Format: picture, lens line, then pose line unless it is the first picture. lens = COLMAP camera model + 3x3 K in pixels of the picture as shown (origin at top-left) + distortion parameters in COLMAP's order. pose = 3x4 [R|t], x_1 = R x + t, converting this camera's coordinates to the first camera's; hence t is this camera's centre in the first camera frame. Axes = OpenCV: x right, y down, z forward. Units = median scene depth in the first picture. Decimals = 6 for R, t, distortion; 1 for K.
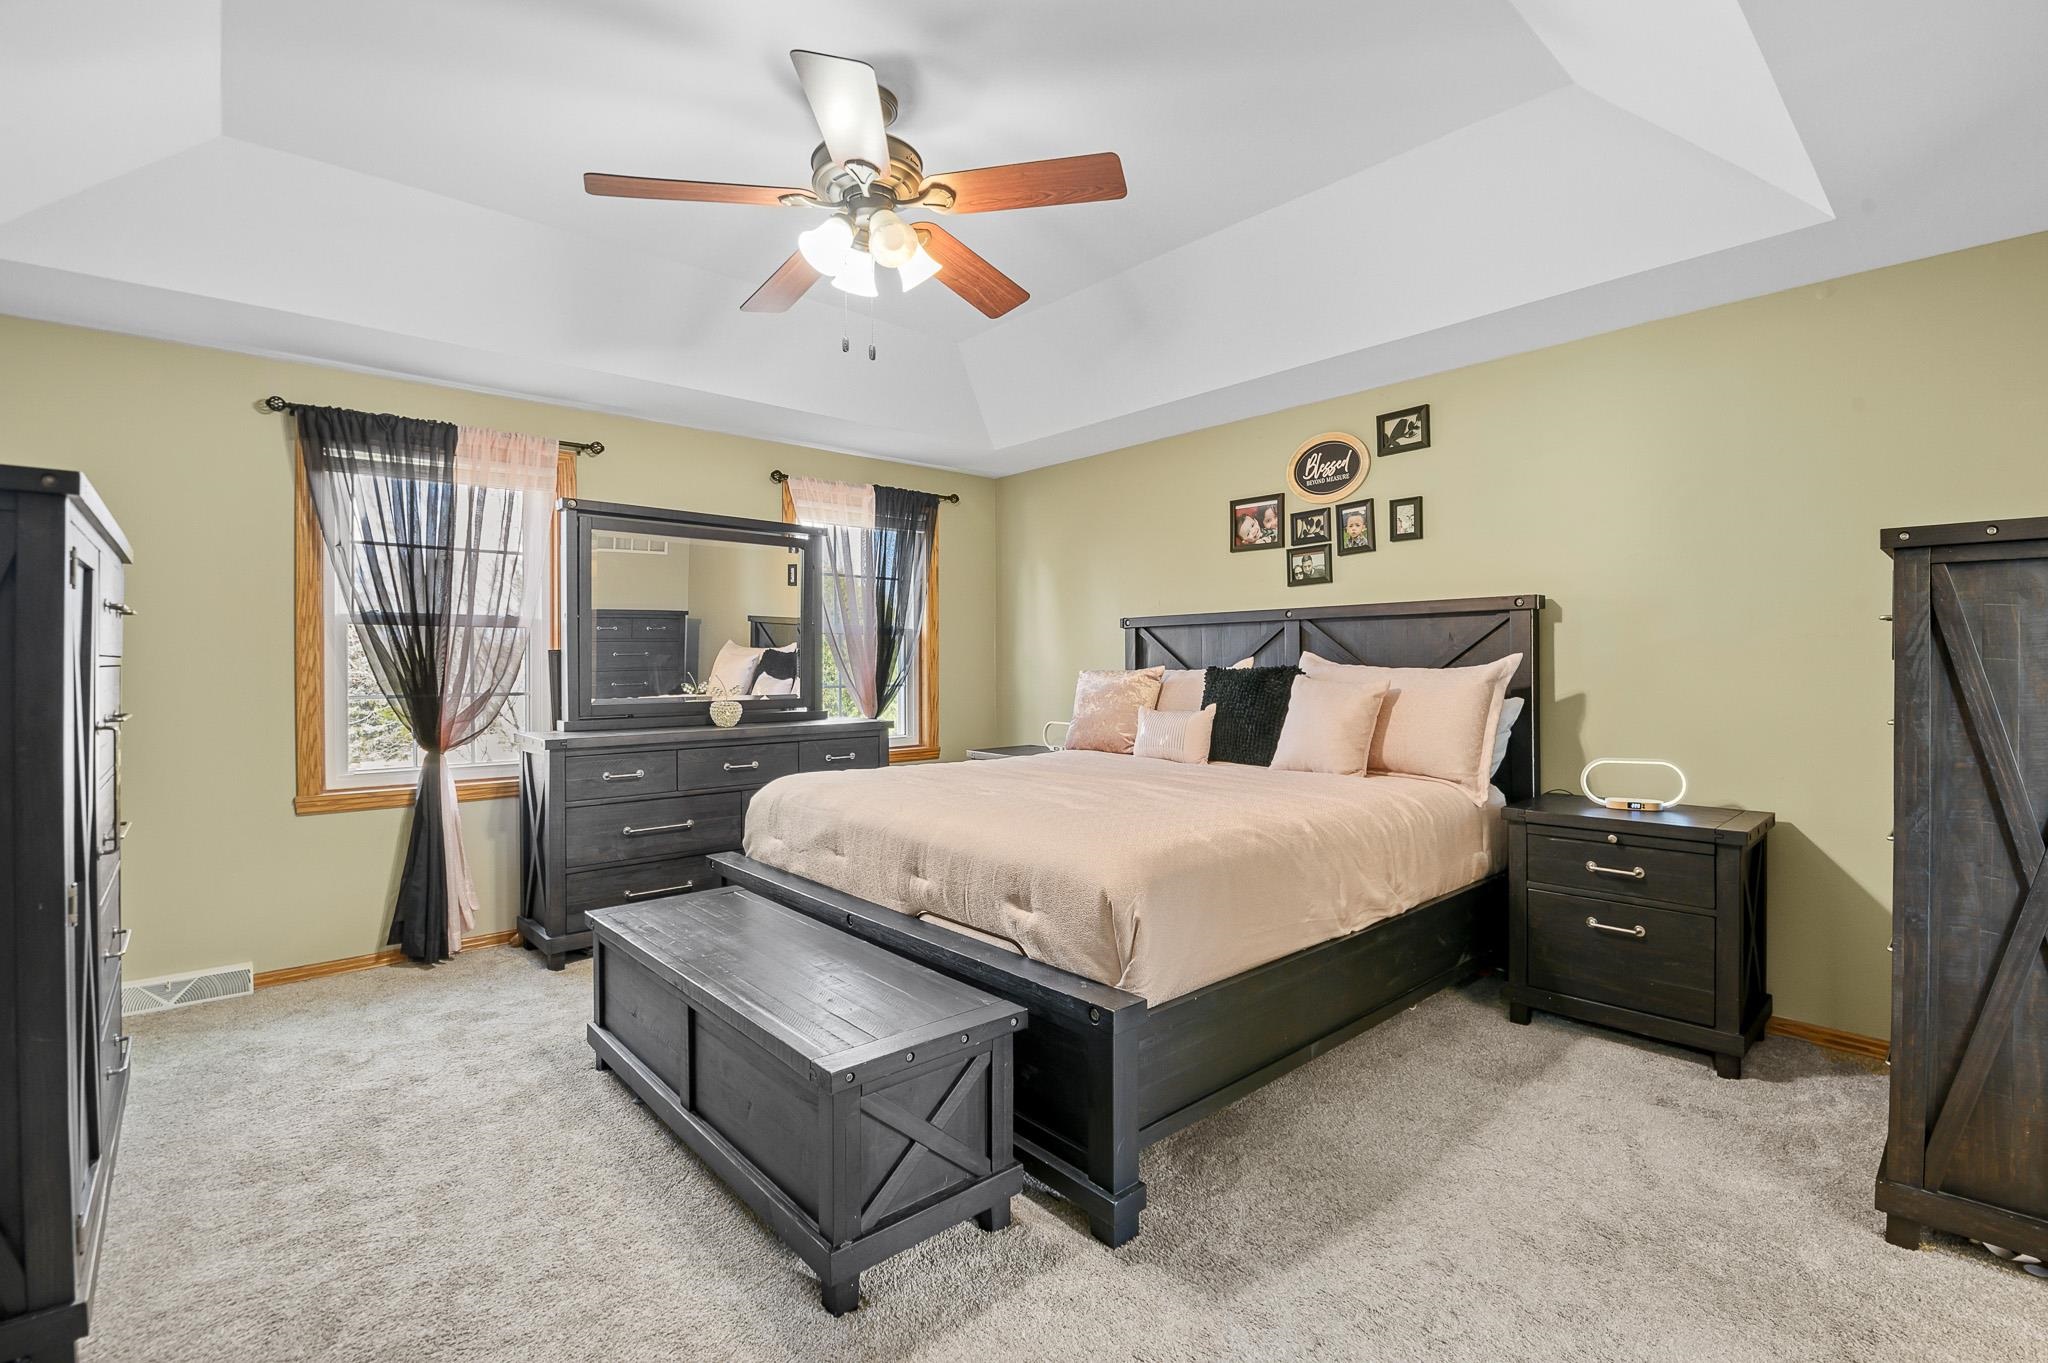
lens RADIAL K [[911.8, 0, 1060.8], [0, 911.8, 689.7], [0, 0, 1]] dist [-0.003104, -0.000782]
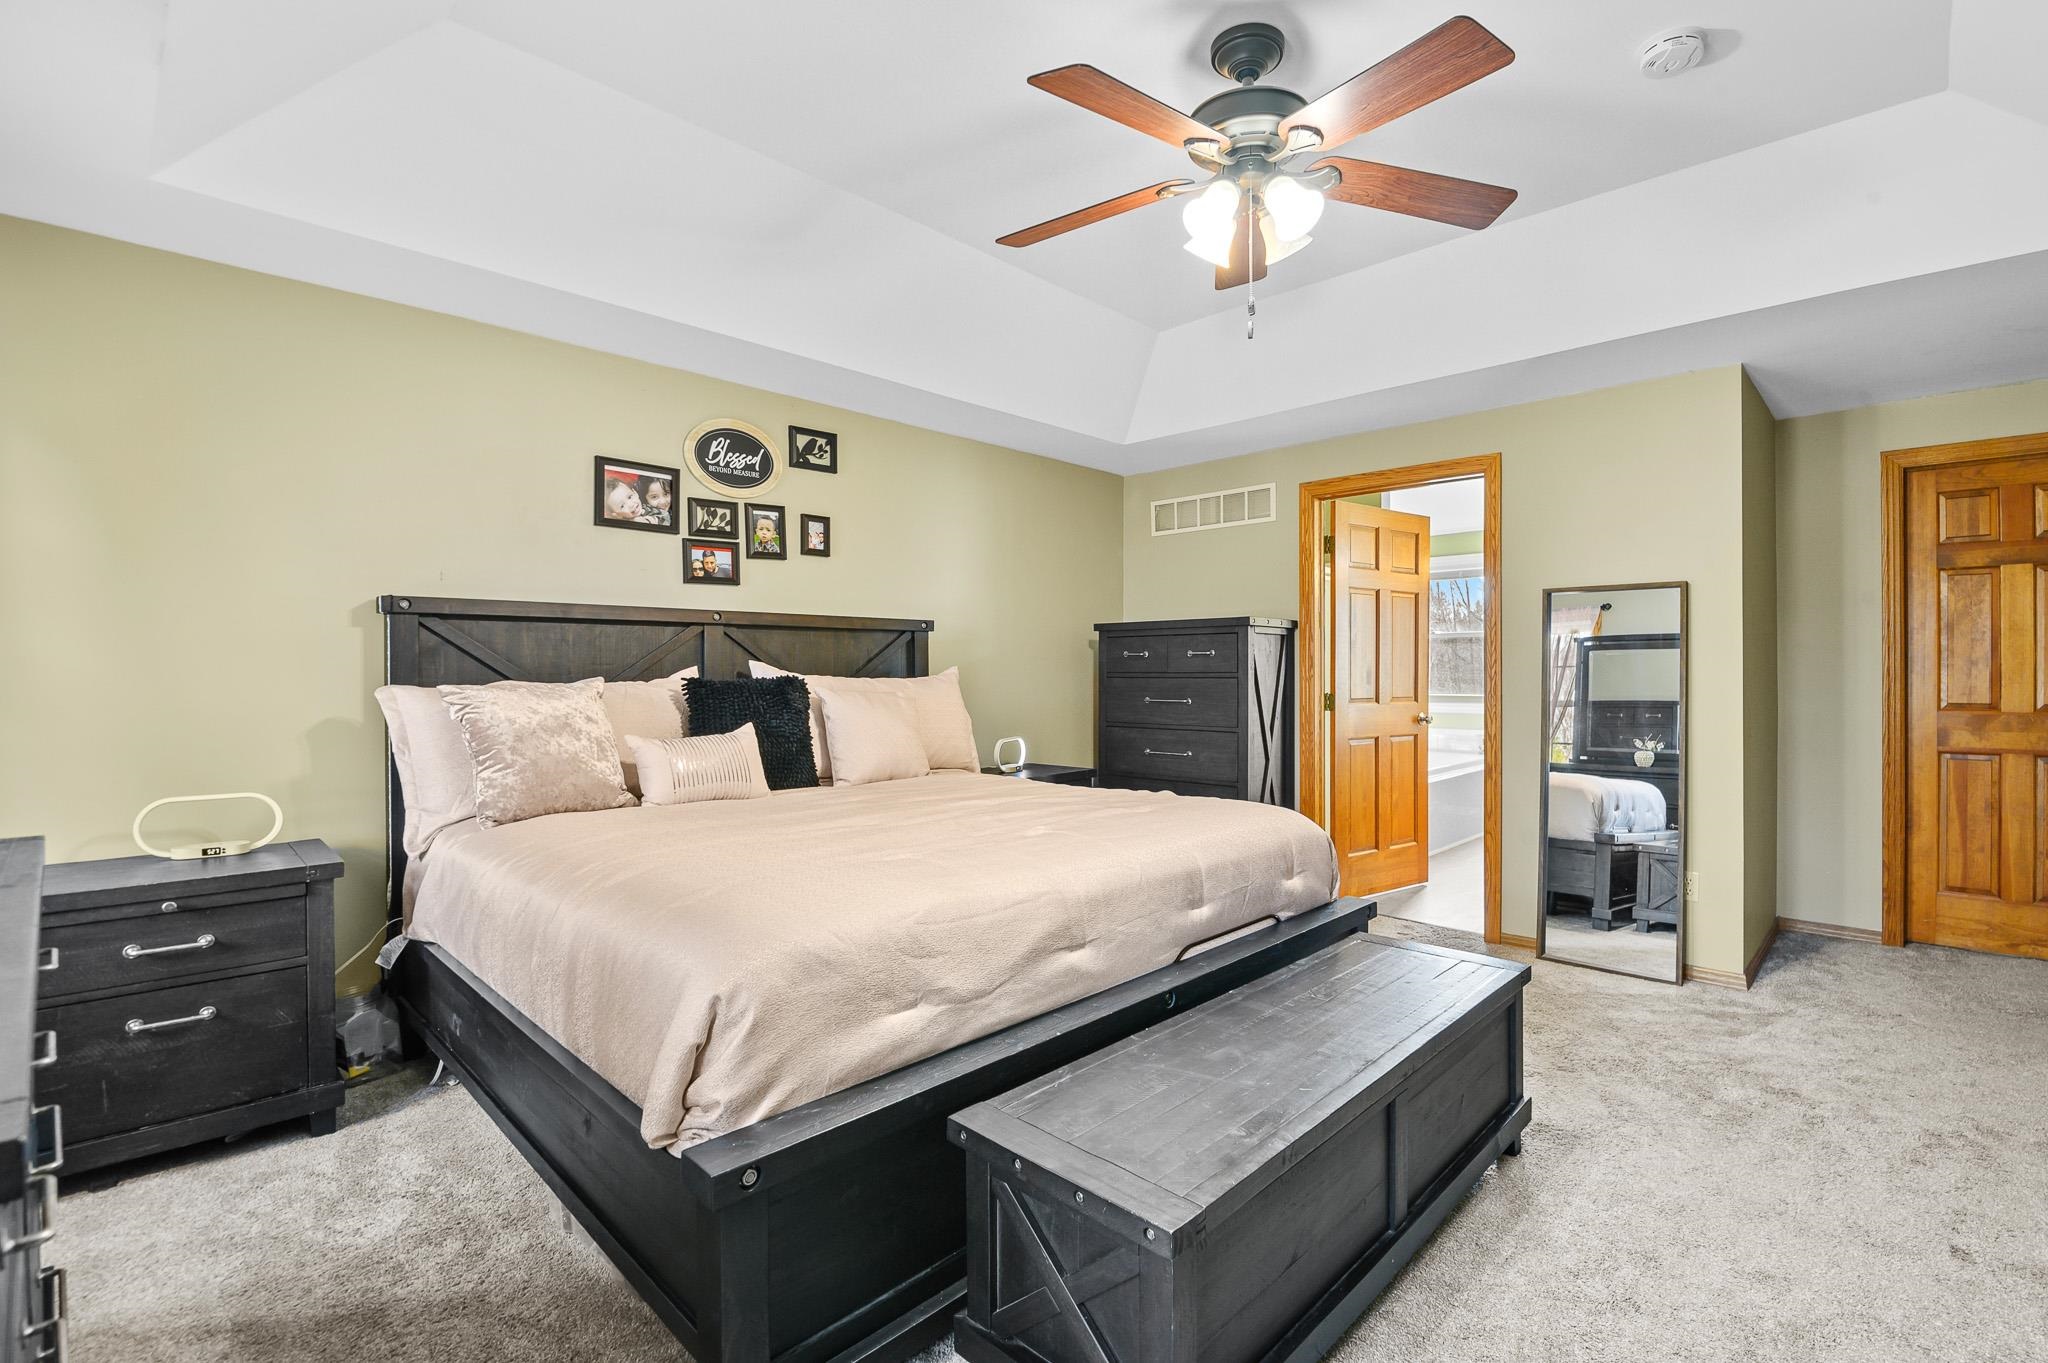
lens RADIAL K [[1010.5, 0, 1024.0], [0, 1010.5, 681.5], [0, 0, 1]] dist [0.003600, 0.000402]
pose [[-0.092338, -0.002762, 0.995724, -0.730373], [0.034409, 0.999390, 0.005963, -0.018372], [-0.995133, 0.034812, -0.092187, 0.810934]]
